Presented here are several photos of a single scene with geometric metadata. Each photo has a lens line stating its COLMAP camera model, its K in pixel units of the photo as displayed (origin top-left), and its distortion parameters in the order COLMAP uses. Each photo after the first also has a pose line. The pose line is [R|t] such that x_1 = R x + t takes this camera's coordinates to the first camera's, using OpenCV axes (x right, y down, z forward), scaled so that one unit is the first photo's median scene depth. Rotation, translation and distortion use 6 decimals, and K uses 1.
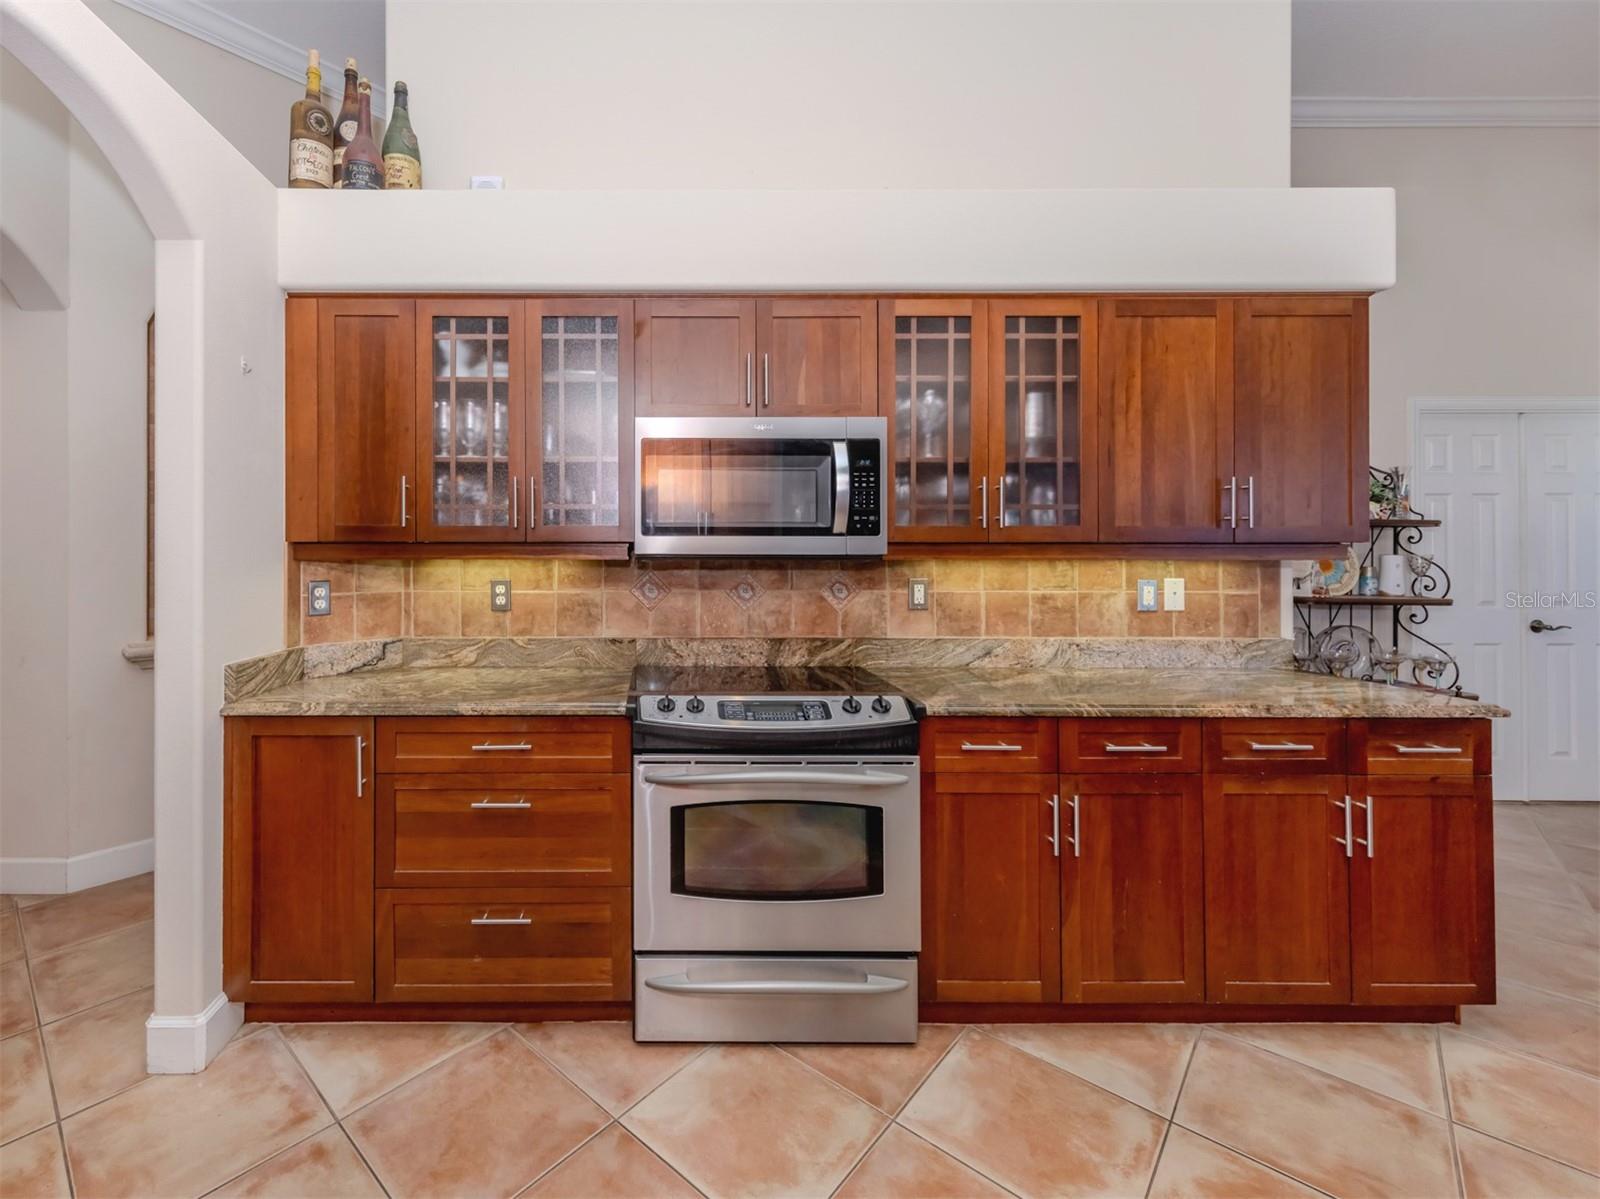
lens RADIAL K [[715.6, 0, 736.7], [0, 715.6, 556.7], [0, 0, 1]] dist [0.004177, 0.000228]
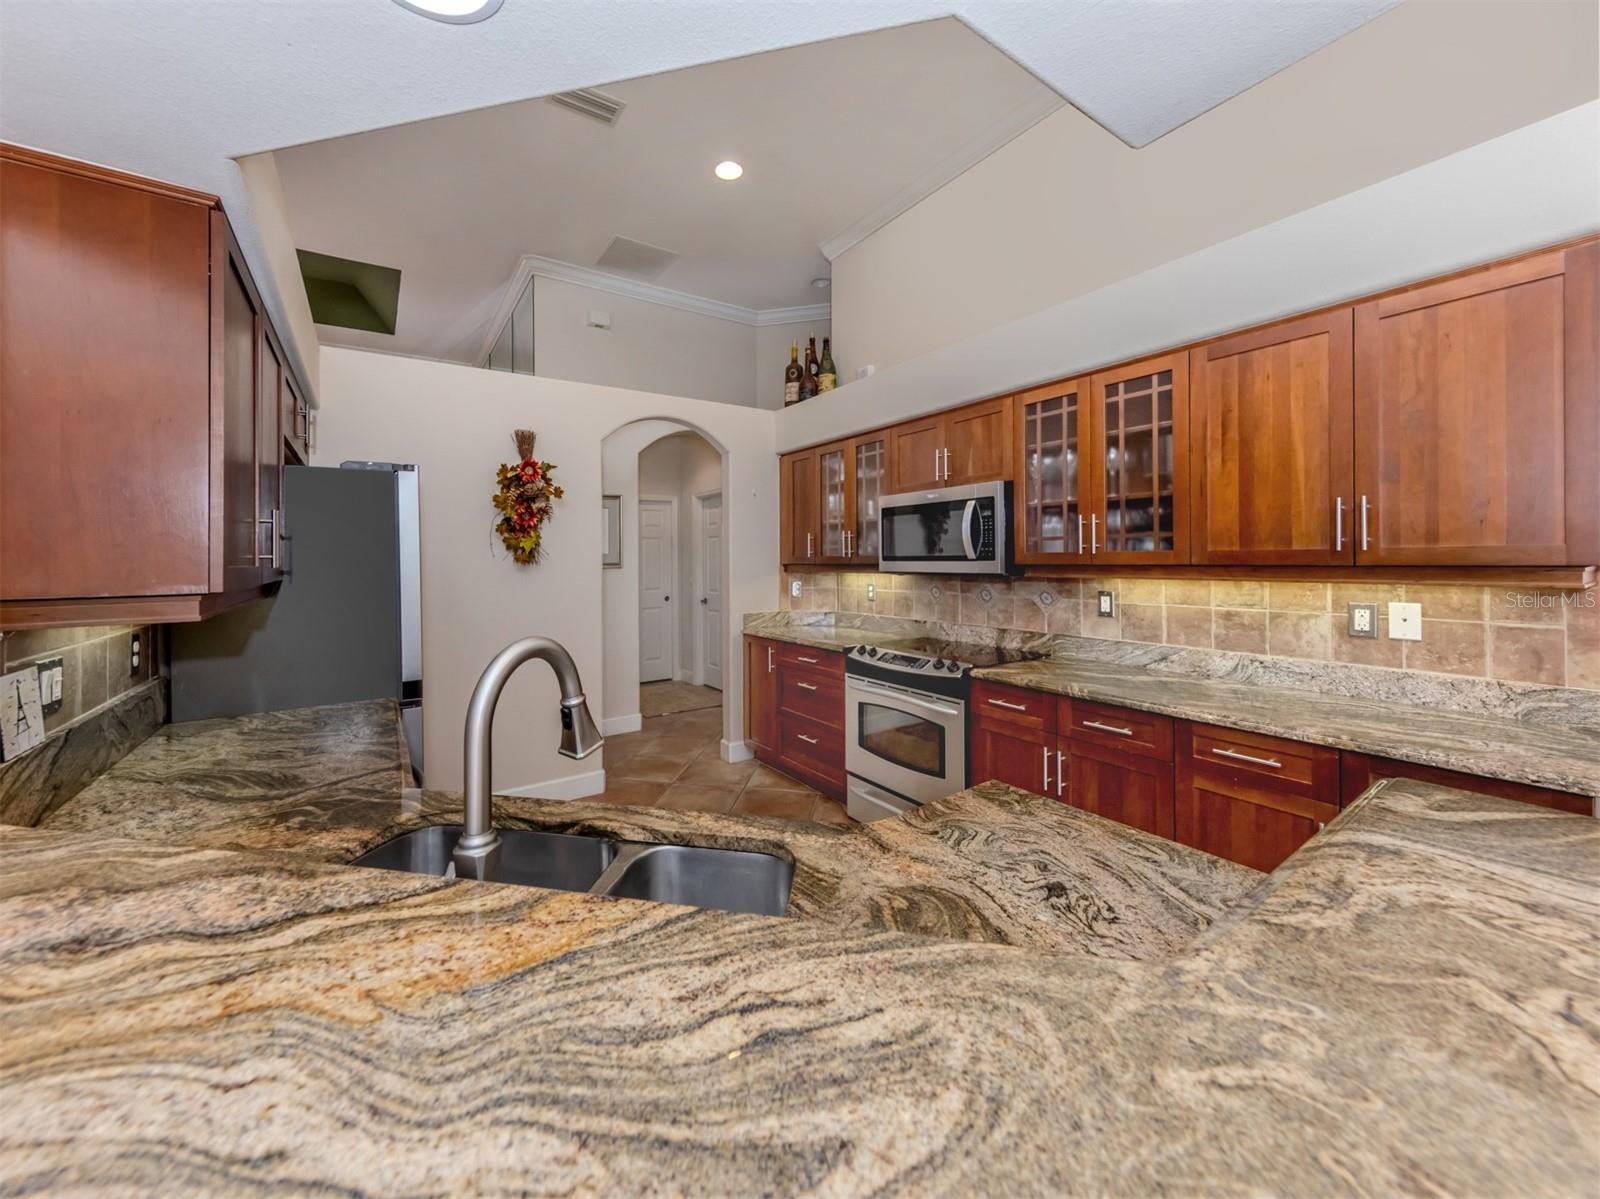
lens RADIAL K [[593.9, 0, 777.1], [0, 593.9, 564.0], [0, 0, 1]] dist [0.000613, -0.000117]
pose [[0.558594, 0.001046, -0.829441, 0.803496], [-0.001549, 0.999999, 0.000218, -0.017260], [0.829440, 0.001163, 0.558595, -0.057464]]
